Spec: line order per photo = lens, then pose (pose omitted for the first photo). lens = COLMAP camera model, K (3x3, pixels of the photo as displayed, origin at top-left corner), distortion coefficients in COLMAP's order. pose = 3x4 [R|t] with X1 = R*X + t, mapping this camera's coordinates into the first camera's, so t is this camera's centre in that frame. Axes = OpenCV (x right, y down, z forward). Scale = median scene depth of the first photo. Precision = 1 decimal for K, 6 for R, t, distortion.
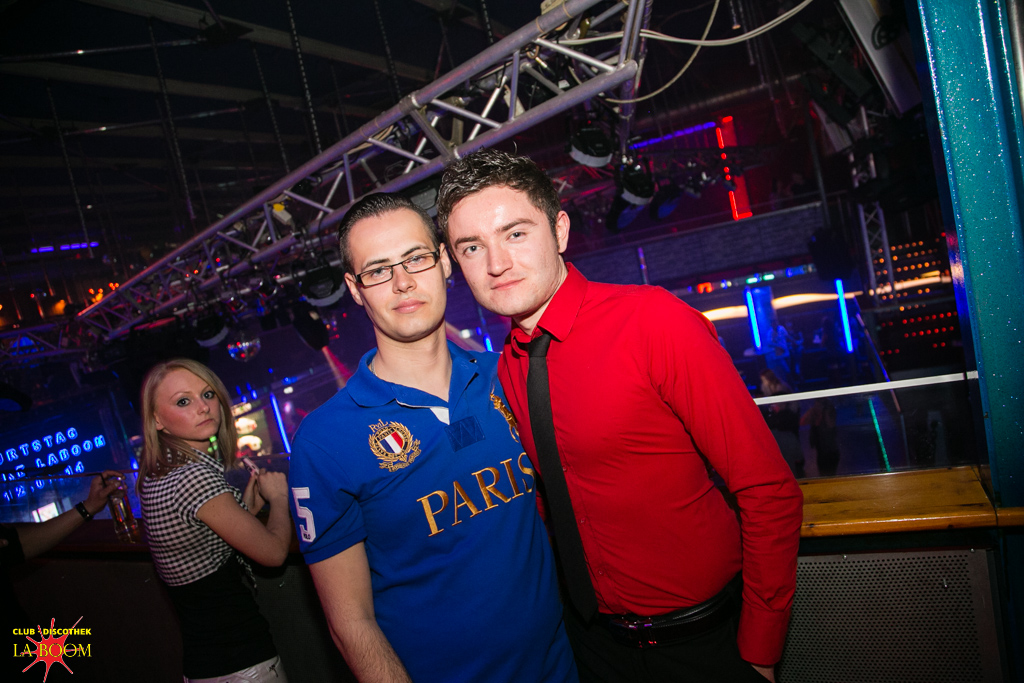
lens RADIAL K [[703.7, 0, 511.8], [0, 703.7, 324.5], [0, 0, 1]] dist [-0.059724, 0.000775]
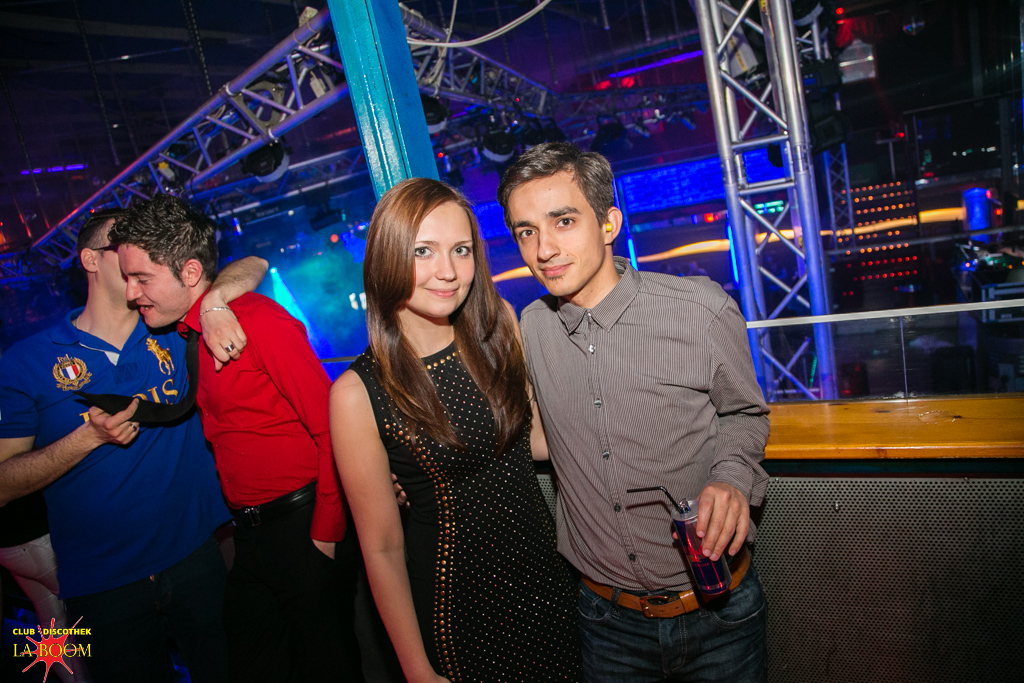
lens RADIAL K [[716.3, 0, 512.0], [0, 716.3, 341.5], [0, 0, 1]] dist [-0.052587, 0.001141]
pose [[0.996881, 0.038601, -0.068830, 0.145669], [-0.028663, 0.989747, 0.139927, -0.023518], [0.073526, -0.137518, 0.987767, -0.075446]]
